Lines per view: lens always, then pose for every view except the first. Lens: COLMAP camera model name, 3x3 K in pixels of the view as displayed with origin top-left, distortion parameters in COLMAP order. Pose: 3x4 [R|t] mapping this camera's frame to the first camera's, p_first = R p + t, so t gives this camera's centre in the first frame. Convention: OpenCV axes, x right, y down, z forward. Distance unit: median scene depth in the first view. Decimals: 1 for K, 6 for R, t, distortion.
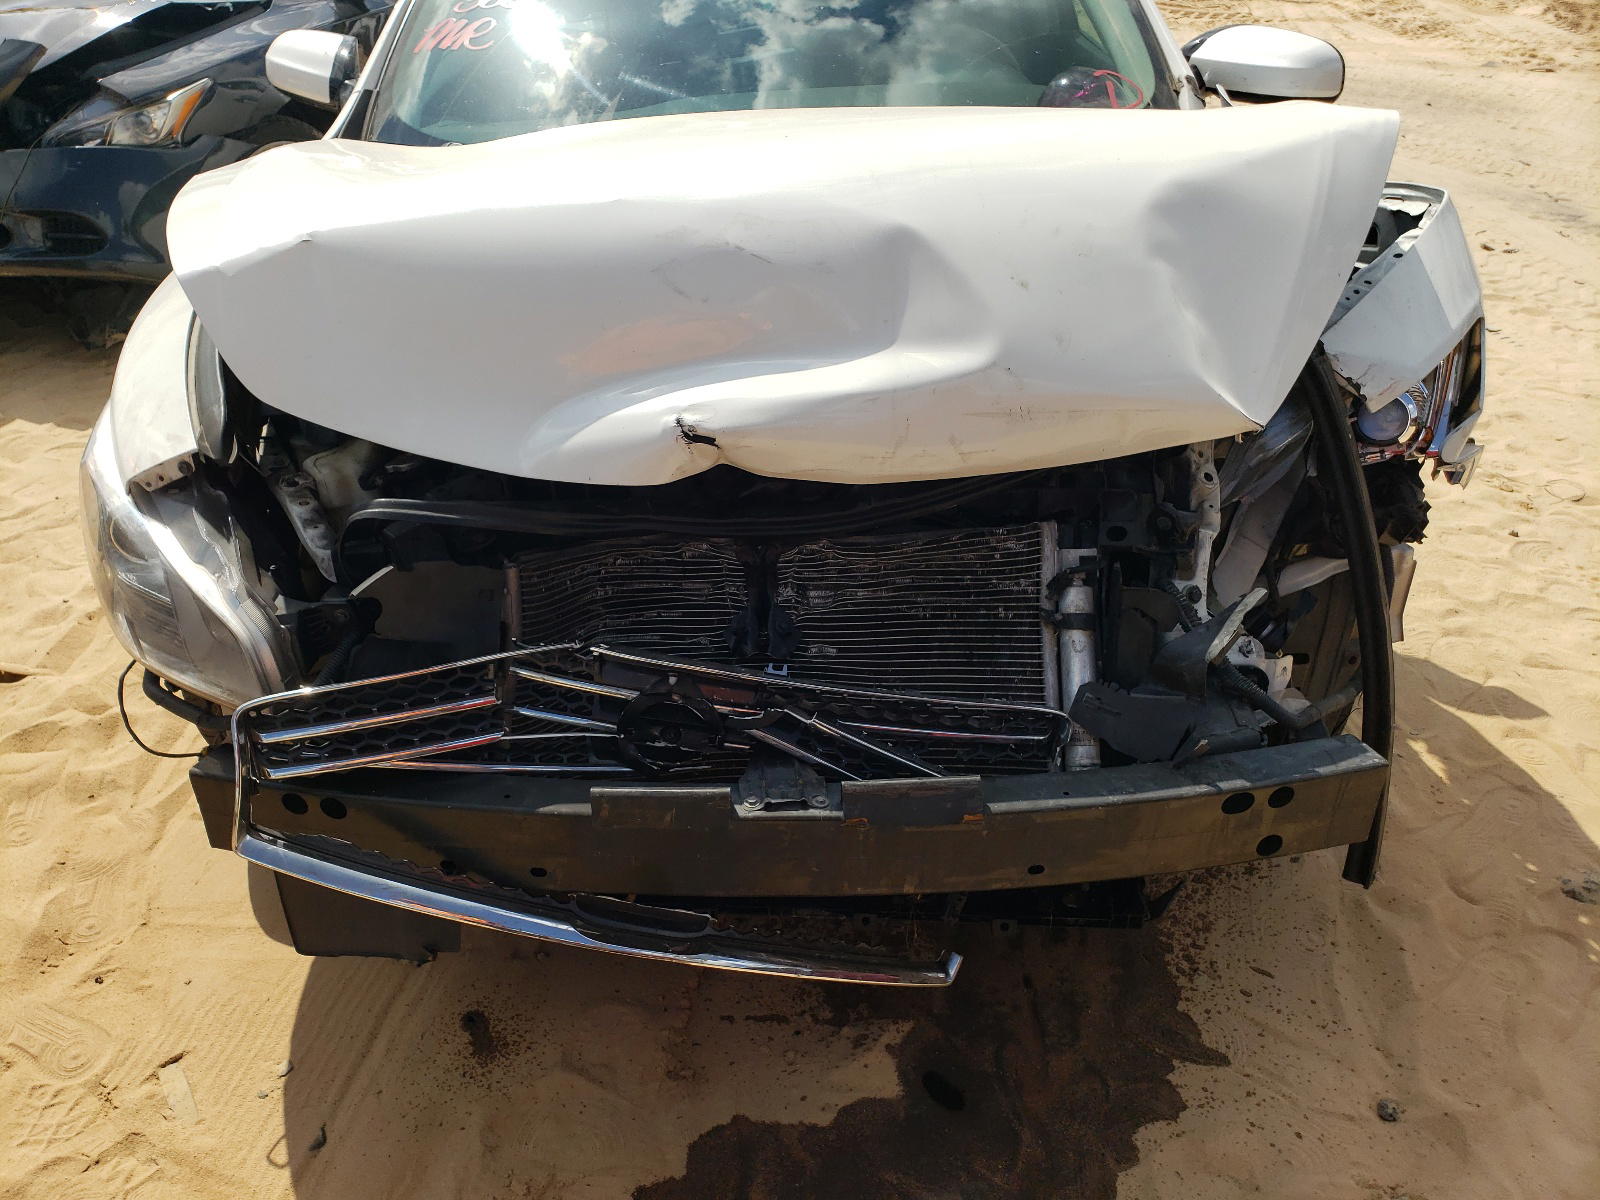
lens RADIAL K [[1258.2, 0, 800.0], [0, 1258.2, 600.0], [0, 0, 1]] dist [0.001822, -0.000551]
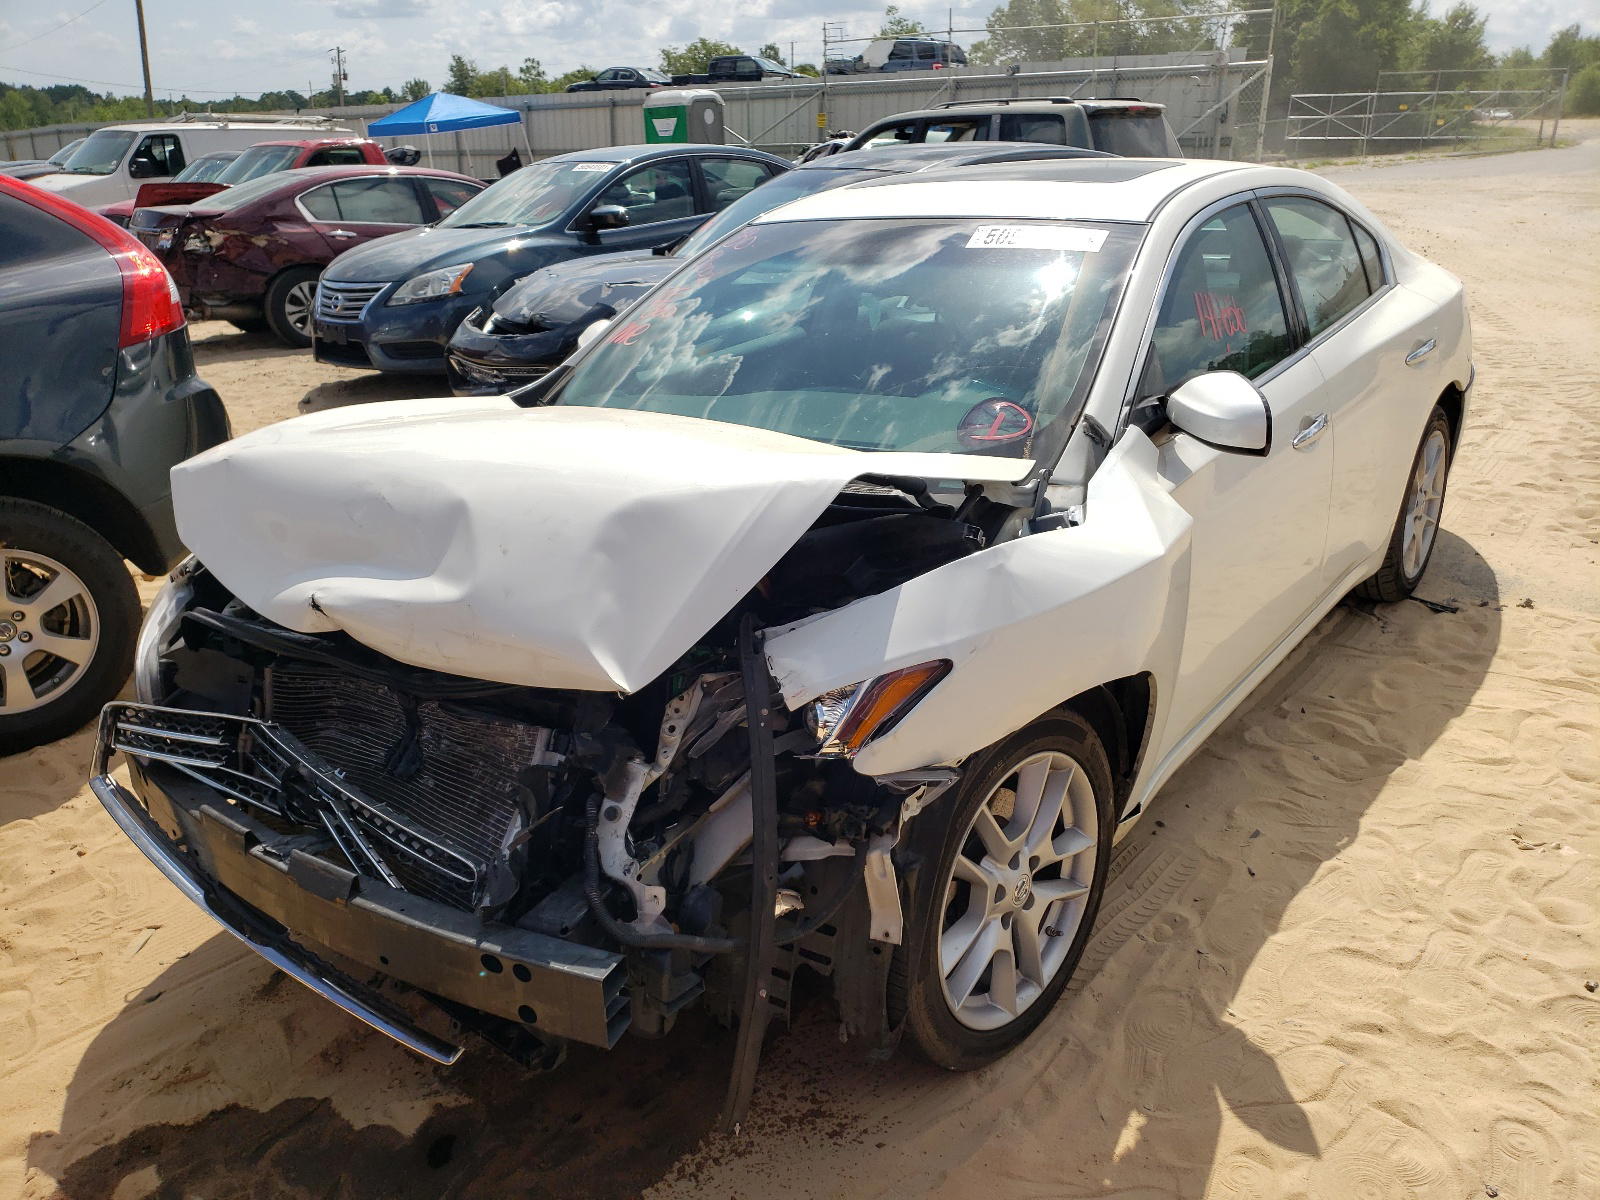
lens RADIAL K [[1258.2, 0, 800.0], [0, 1258.2, 600.0], [0, 0, 1]] dist [0.001822, -0.000551]
pose [[0.800647, 0.193149, -0.567148, 1.069135], [-0.284339, 0.955713, -0.075925, -0.158224], [0.527366, 0.222052, 0.820109, 0.021739]]
